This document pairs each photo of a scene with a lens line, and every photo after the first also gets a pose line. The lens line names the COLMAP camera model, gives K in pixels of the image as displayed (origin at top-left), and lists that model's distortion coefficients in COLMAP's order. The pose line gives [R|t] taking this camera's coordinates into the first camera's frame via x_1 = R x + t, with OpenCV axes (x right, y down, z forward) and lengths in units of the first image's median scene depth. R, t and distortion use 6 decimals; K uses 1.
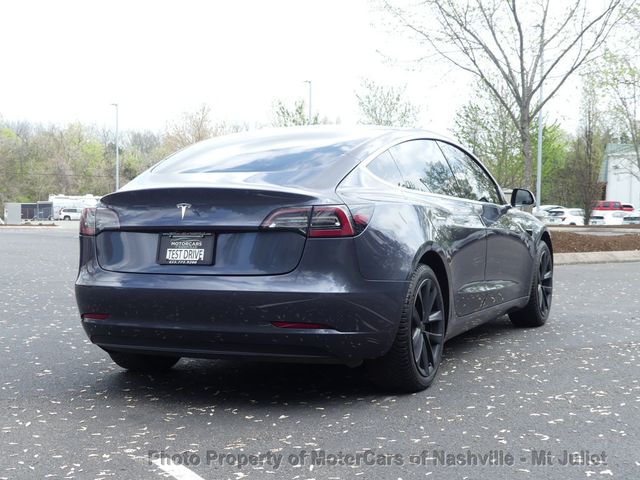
lens RADIAL K [[1075.6, 0, 314.6], [0, 1075.6, 244.1], [0, 0, 1]] dist [0.145118, 0.000000]
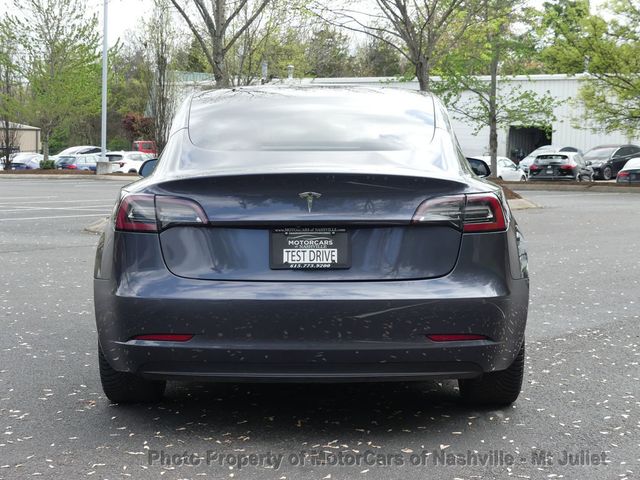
lens RADIAL K [[1391.8, 0, 319.8], [0, 1391.8, 238.5], [0, 0, 1]] dist [-0.008009, 0.000000]
pose [[0.919064, -0.023064, 0.393433, -0.513038], [0.010261, 0.999348, 0.034614, -0.038575], [-0.393974, -0.027775, 0.918702, 0.048702]]
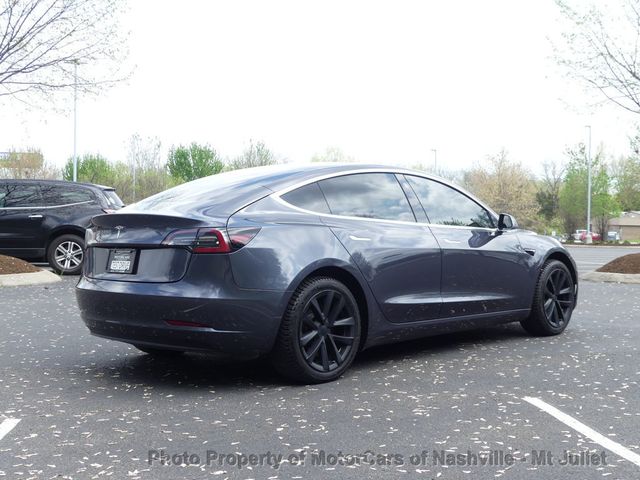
lens RADIAL K [[857.4, 0, 321.9], [0, 857.4, 240.1], [0, 0, 1]] dist [-0.047767, 0.000000]
pose [[0.936951, 0.006402, -0.349401, 0.461120], [-0.014645, 0.999673, -0.020955, -0.002828], [0.349153, 0.024751, 0.936739, 0.117553]]
